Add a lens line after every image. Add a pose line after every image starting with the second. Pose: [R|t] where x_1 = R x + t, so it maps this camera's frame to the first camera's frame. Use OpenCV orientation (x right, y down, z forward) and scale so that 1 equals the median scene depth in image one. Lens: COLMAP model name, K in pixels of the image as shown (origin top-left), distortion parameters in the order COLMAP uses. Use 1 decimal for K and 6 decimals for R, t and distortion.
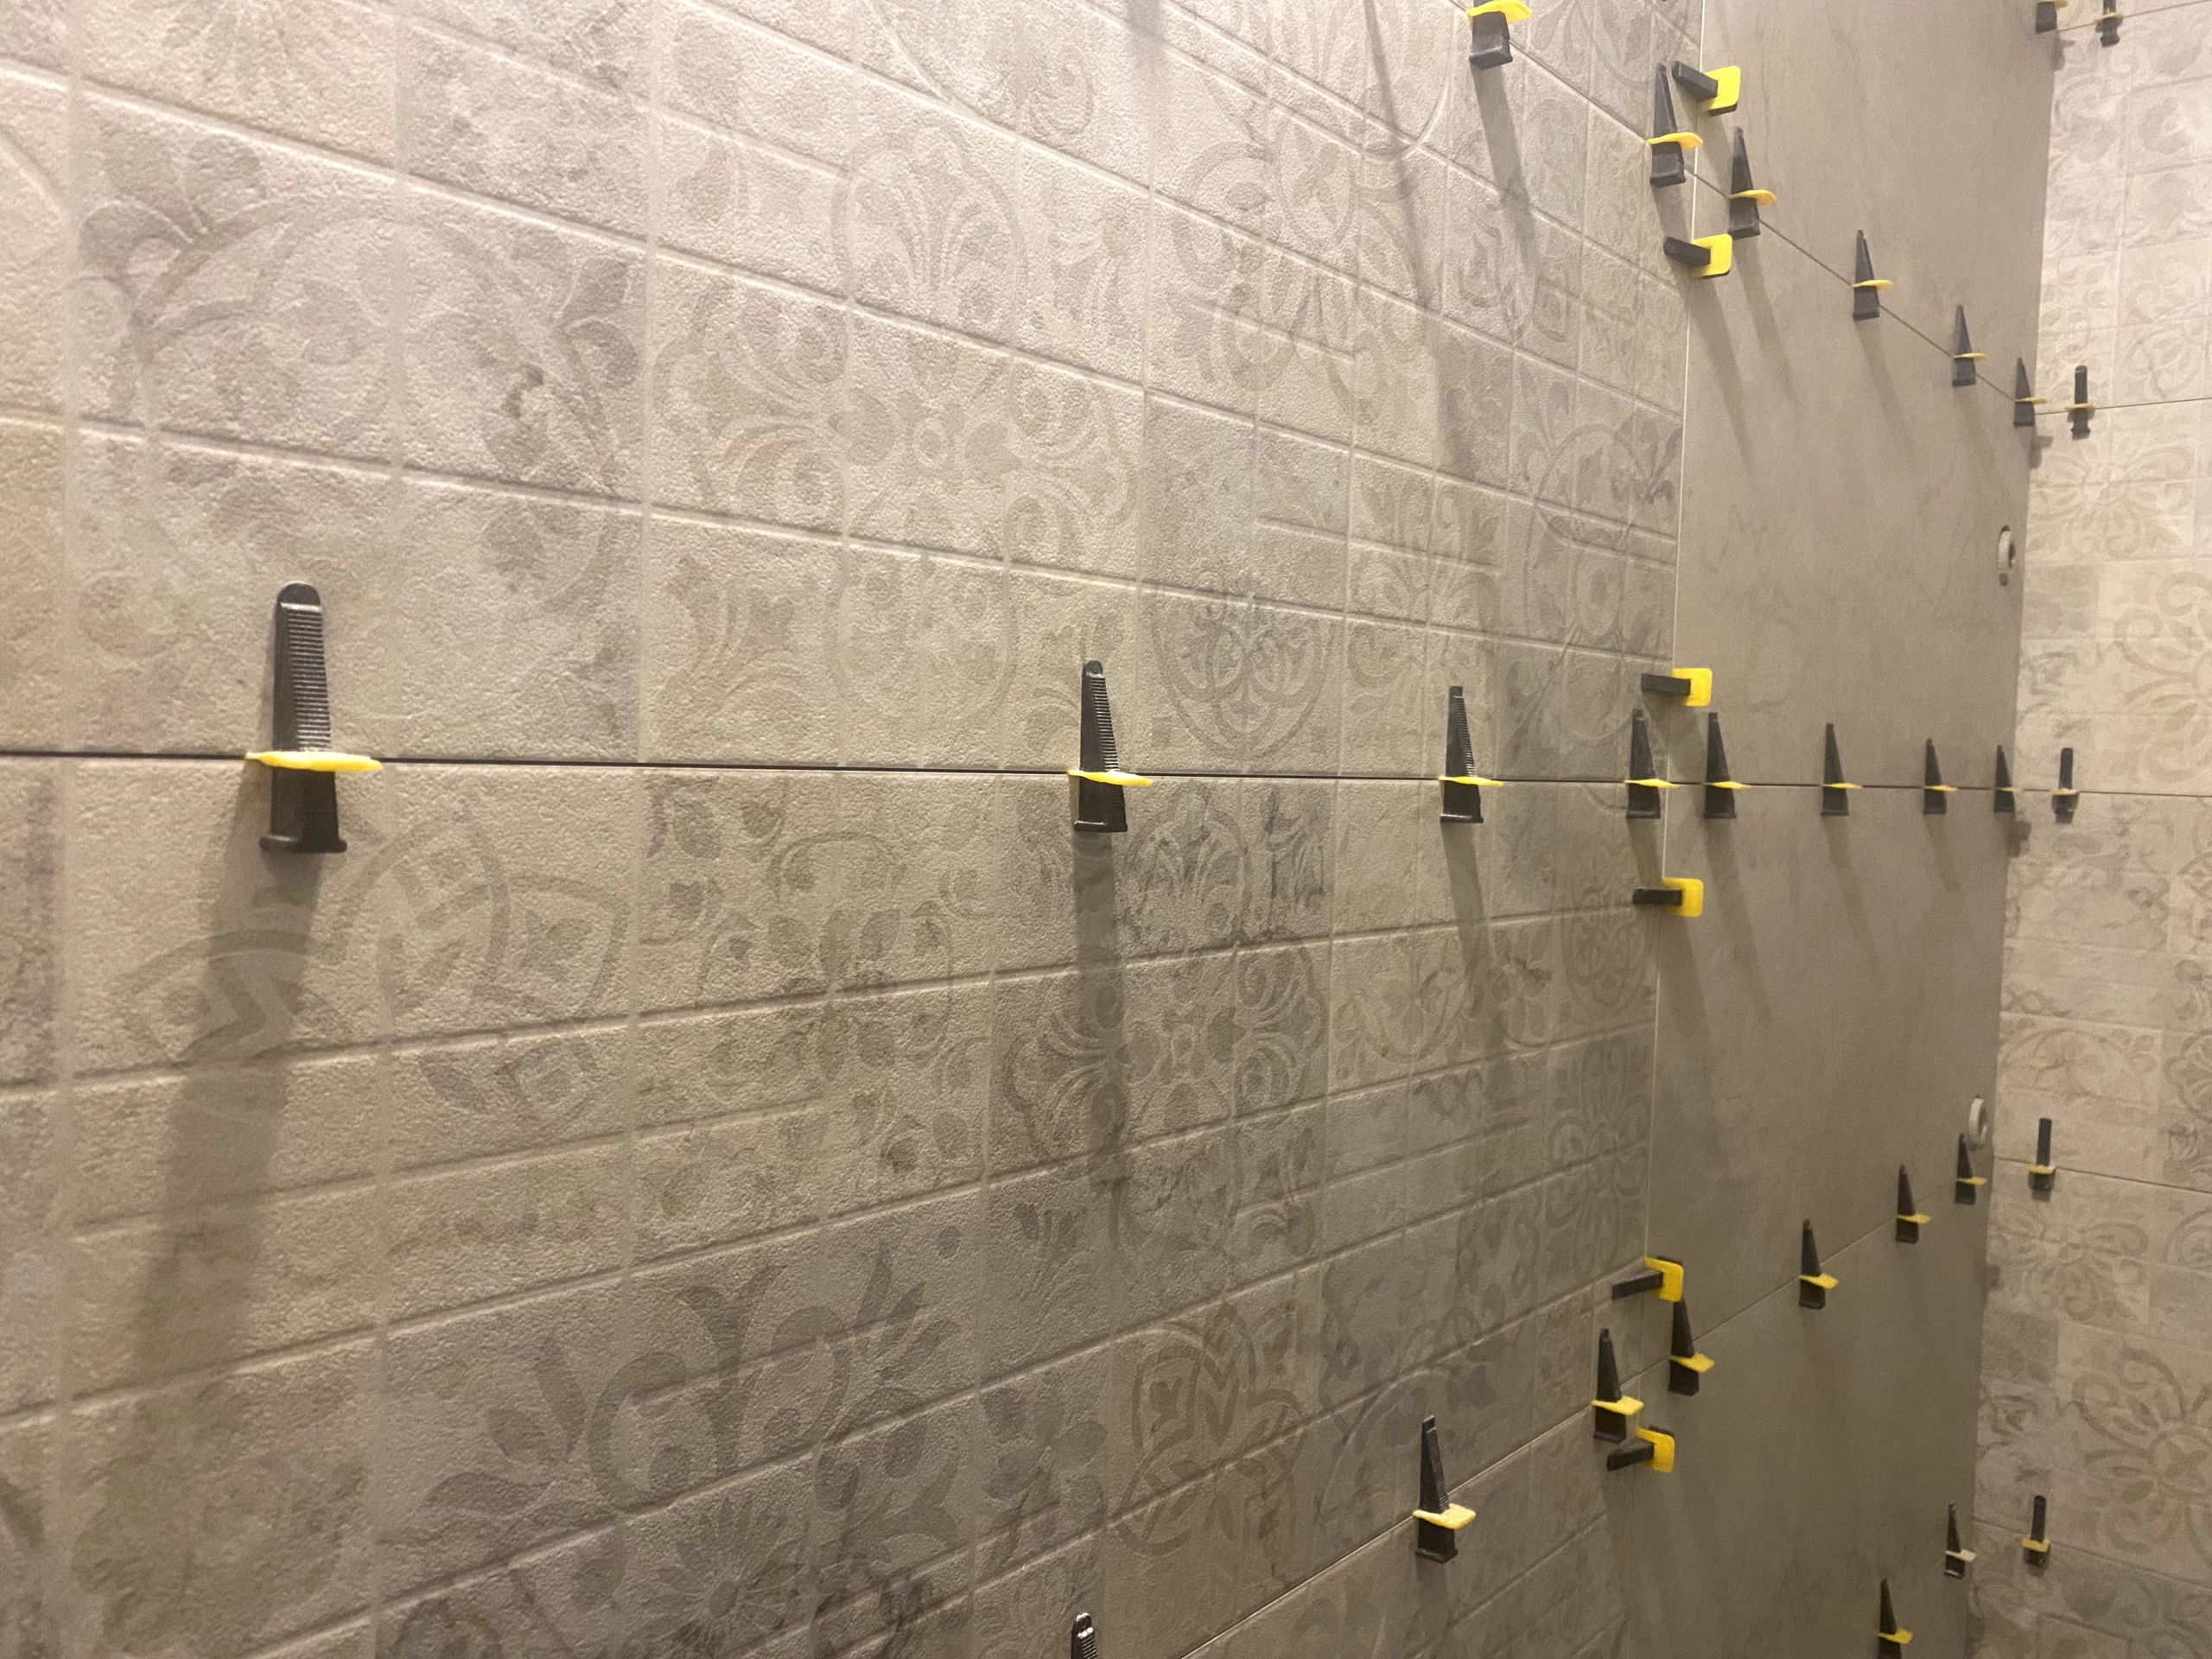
lens RADIAL K [[1690.0, 0, 1105.9], [0, 1690.0, 820.9], [0, 0, 1]] dist [0.026300, -0.024700]
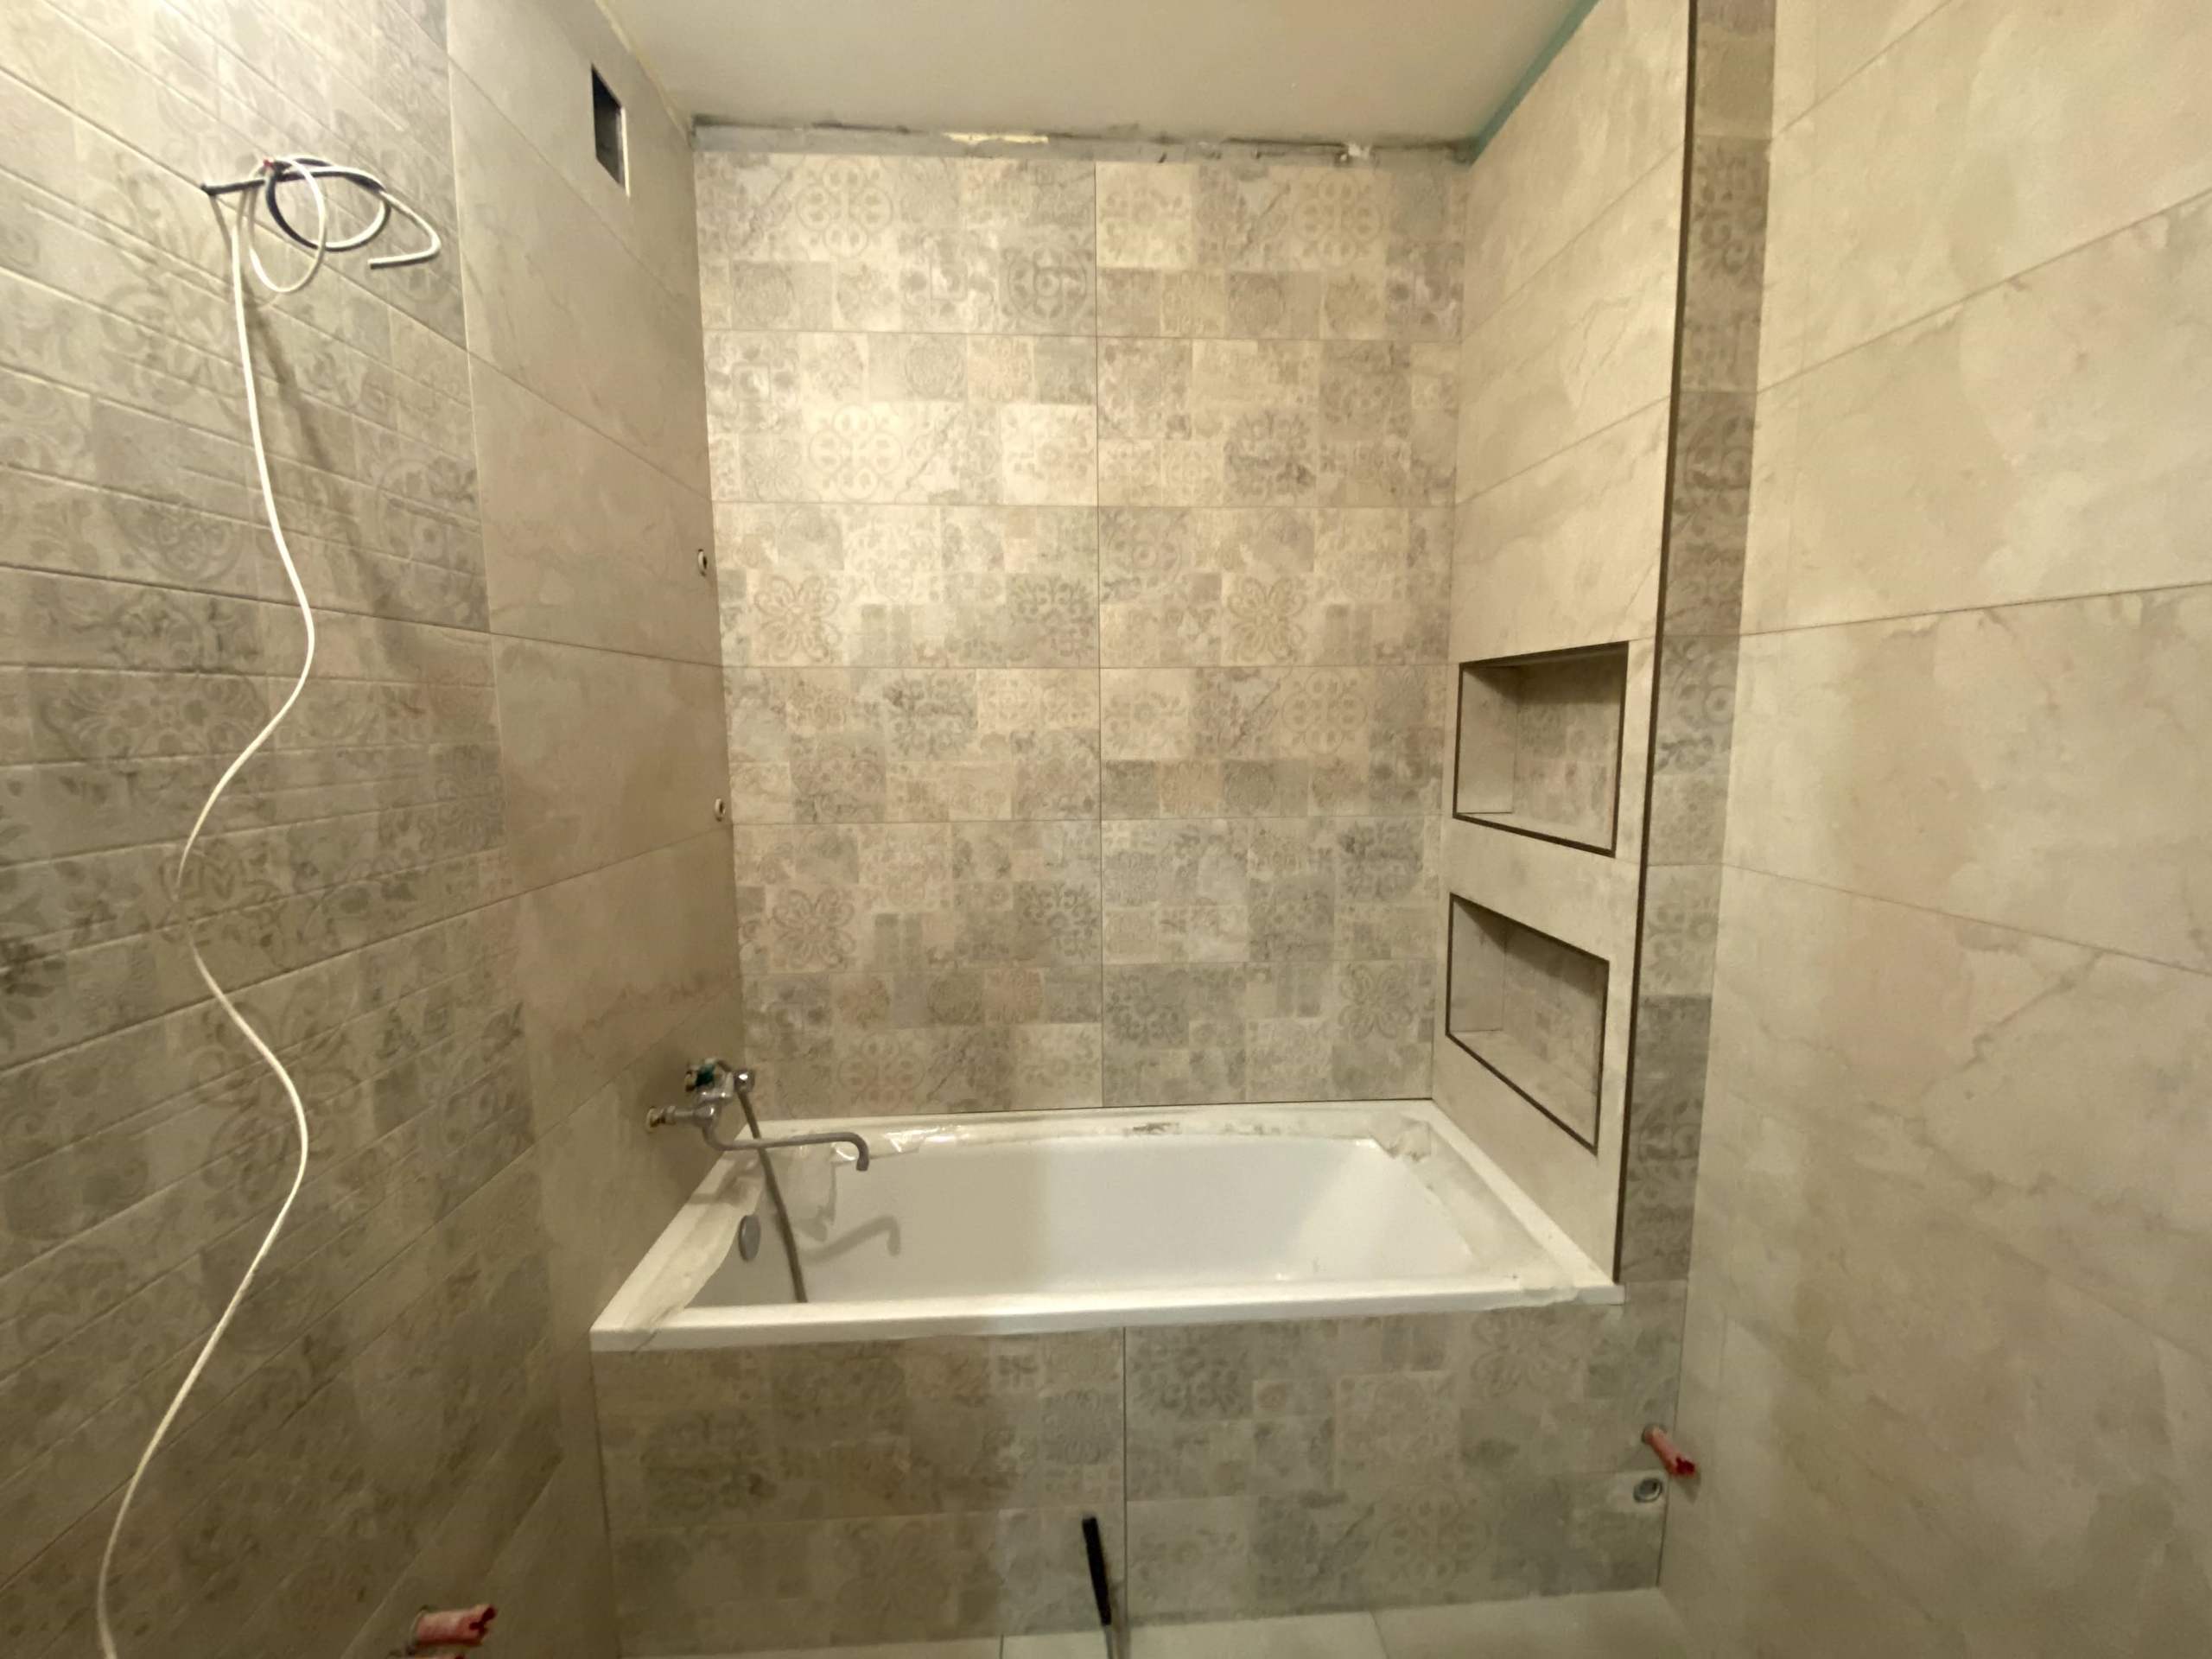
lens RADIAL K [[903.7, 0, 1115.5], [0, 903.7, 830.2], [0, 0, 1]] dist [0.033257, -0.003981]
pose [[0.719981, -0.123360, 0.682942, 0.040751], [0.058136, 0.991337, 0.117776, 0.091409], [-0.691554, -0.045094, 0.720916, -0.299999]]
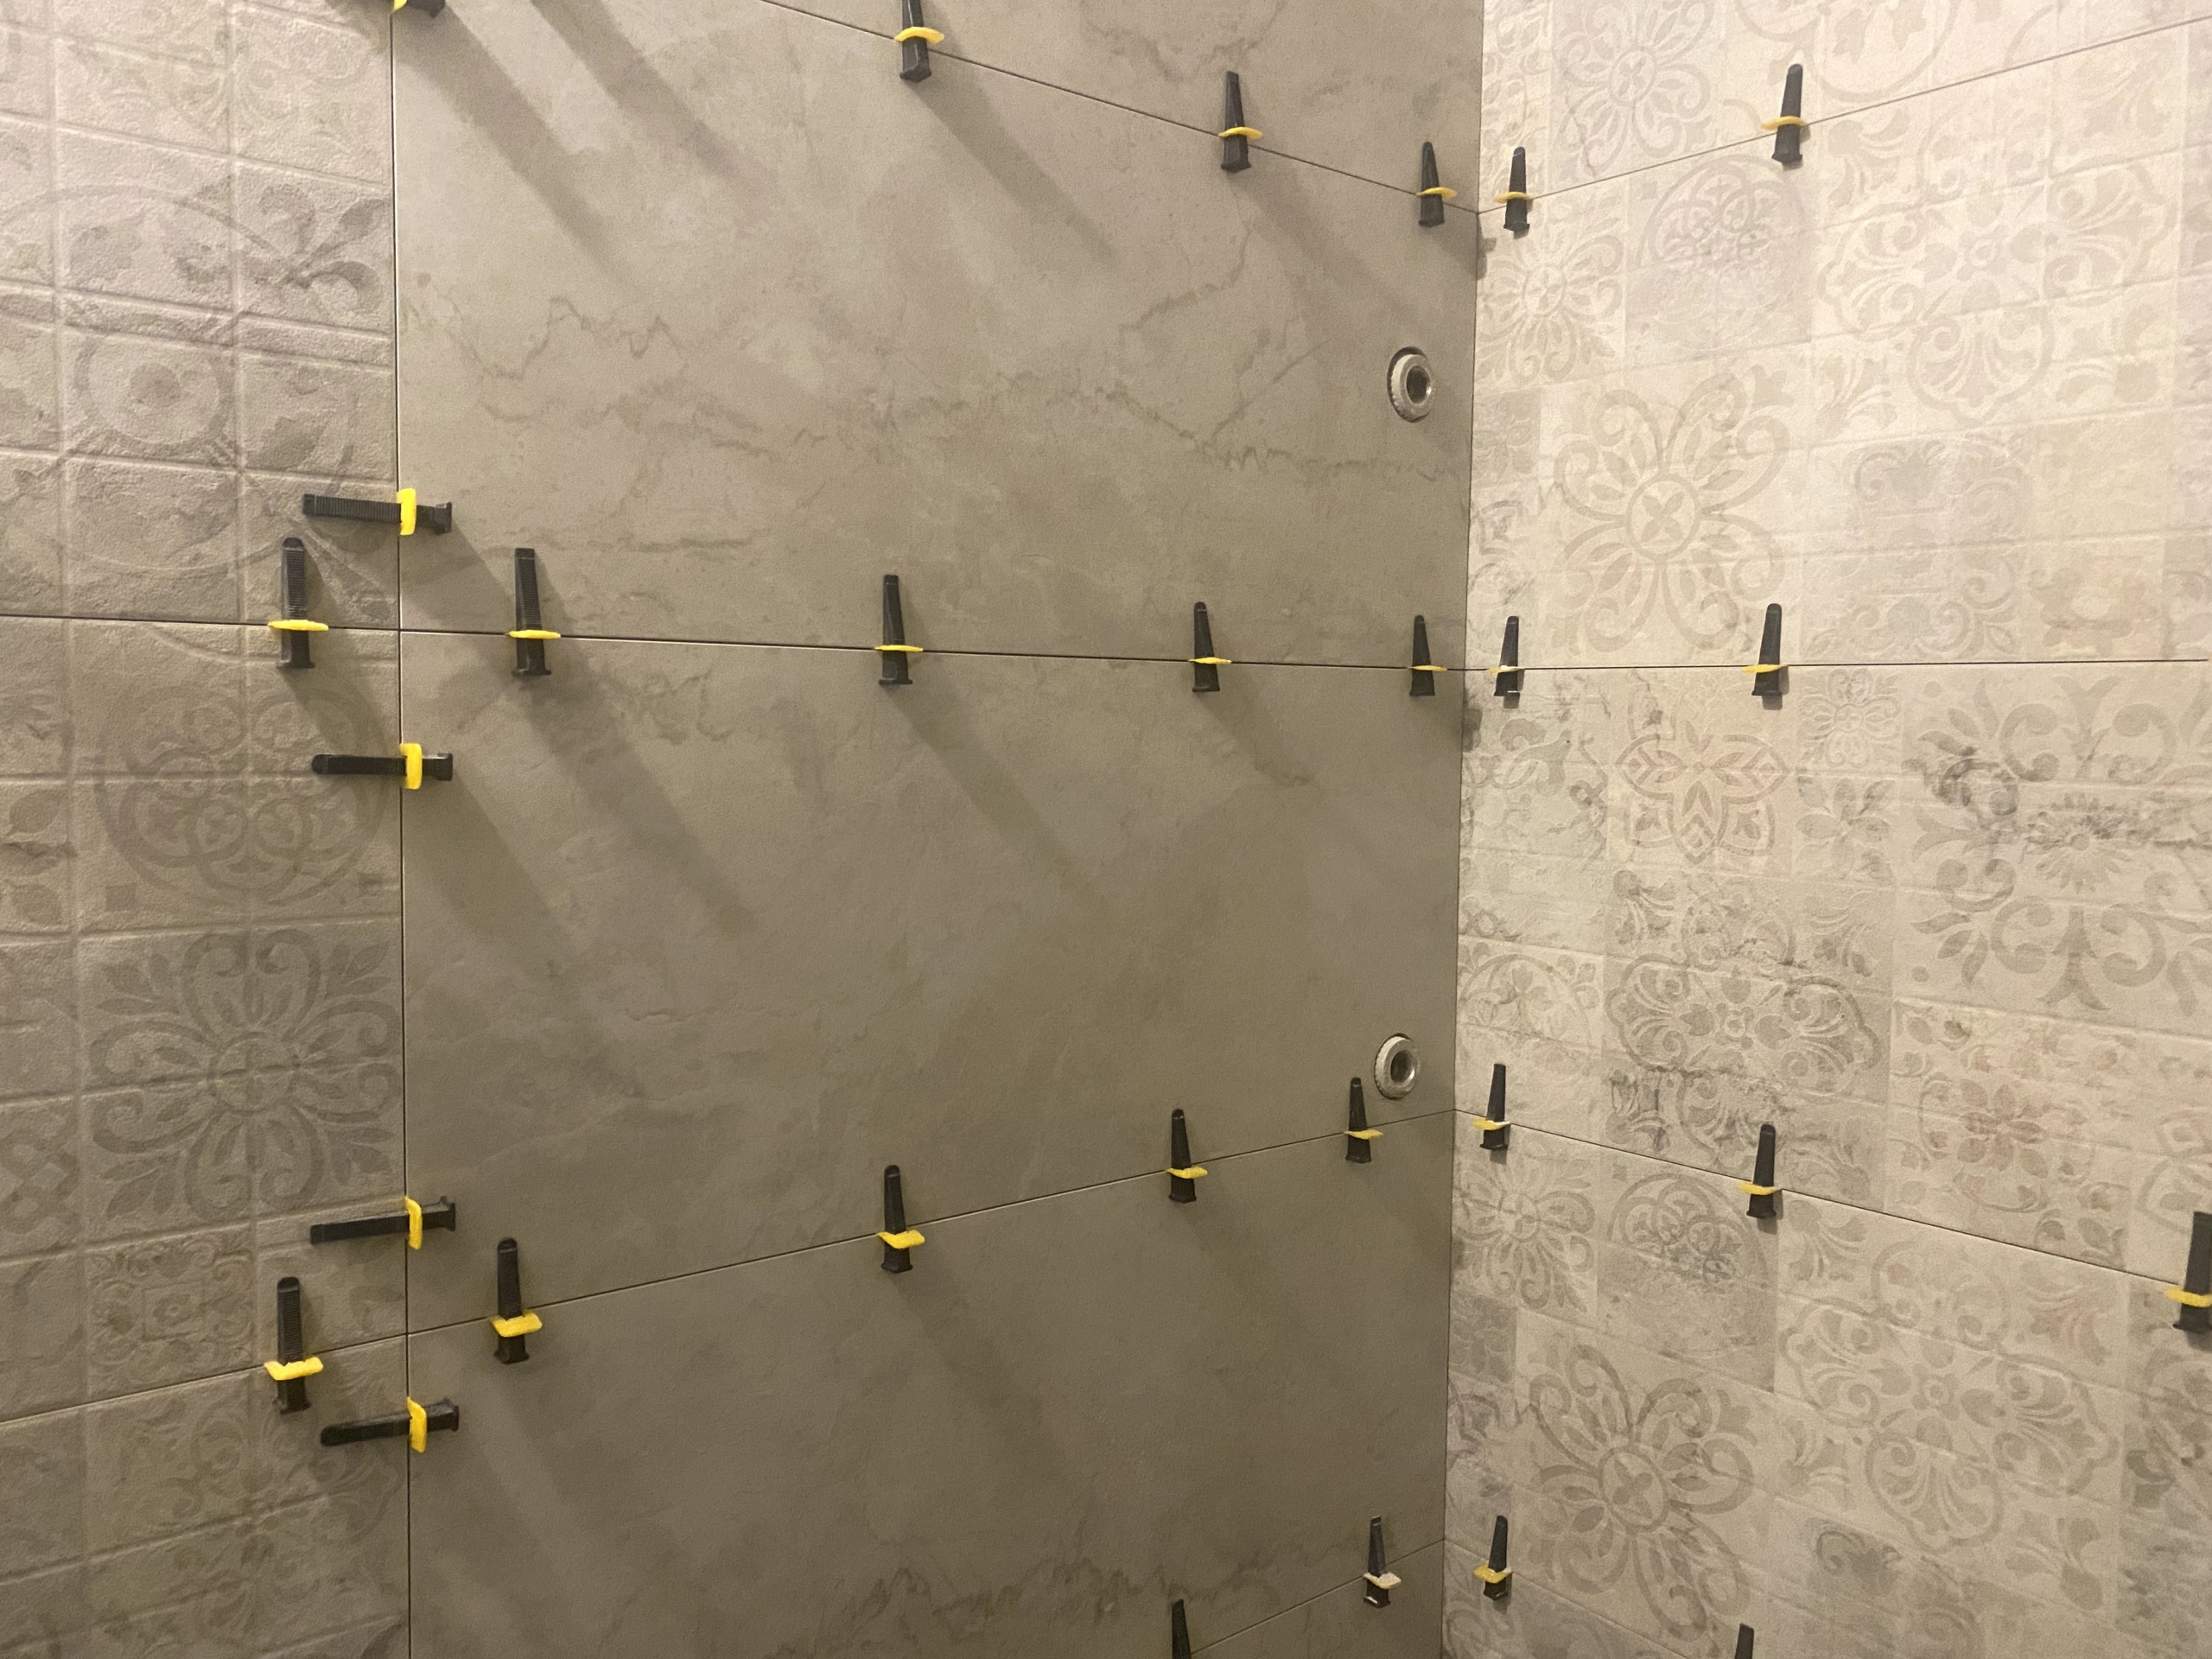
lens RADIAL K [[1690.0, 0, 1112.7], [0, 1690.0, 804.8], [0, 0, 1]] dist [0.026300, -0.024700]
pose [[0.982486, -0.009952, -0.186068, 0.538581], [0.012211, 0.999865, 0.010995, 0.038241], [0.185934, -0.013075, 0.982475, 0.158380]]
